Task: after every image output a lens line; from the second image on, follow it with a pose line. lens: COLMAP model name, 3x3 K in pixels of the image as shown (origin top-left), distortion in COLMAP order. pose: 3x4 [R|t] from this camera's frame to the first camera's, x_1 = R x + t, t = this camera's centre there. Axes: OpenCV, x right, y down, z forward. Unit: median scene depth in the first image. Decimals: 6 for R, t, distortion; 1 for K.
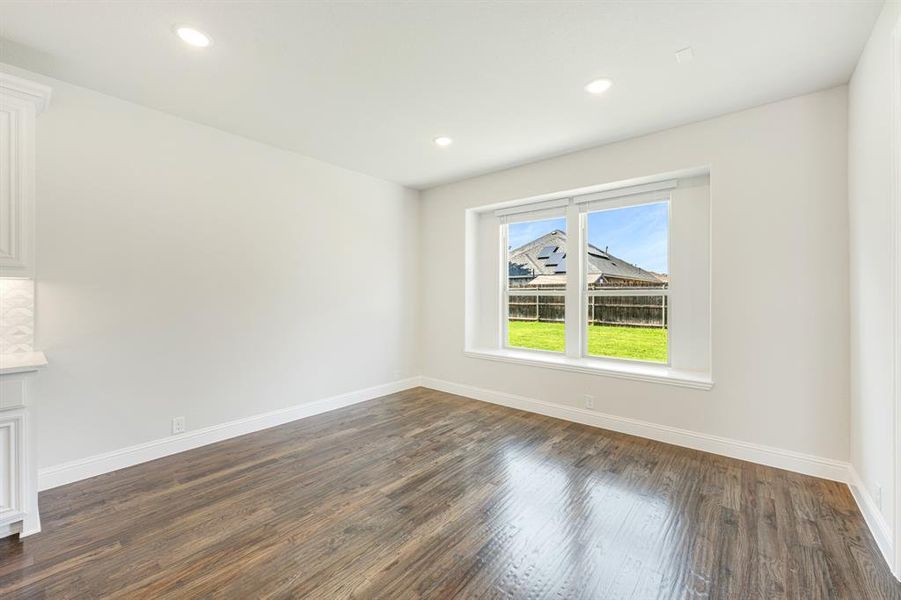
lens RADIAL K [[368.1, 0, 455.0], [0, 368.1, 296.5], [0, 0, 1]] dist [-0.000590, -0.000077]
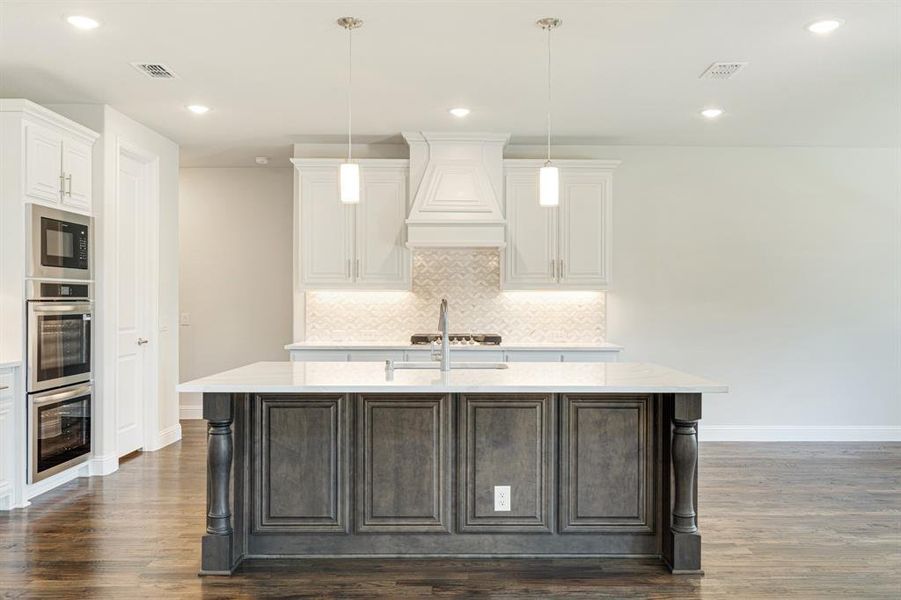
lens RADIAL K [[713.5, 0, 455.7], [0, 713.5, 306.6], [0, 0, 1]] dist [0.002491, -0.000823]
pose [[0.632338, 0.009101, -0.774639, 0.106133], [-0.010150, 0.999942, 0.003463, 0.001436], [0.774626, 0.005673, 0.632394, -0.201504]]
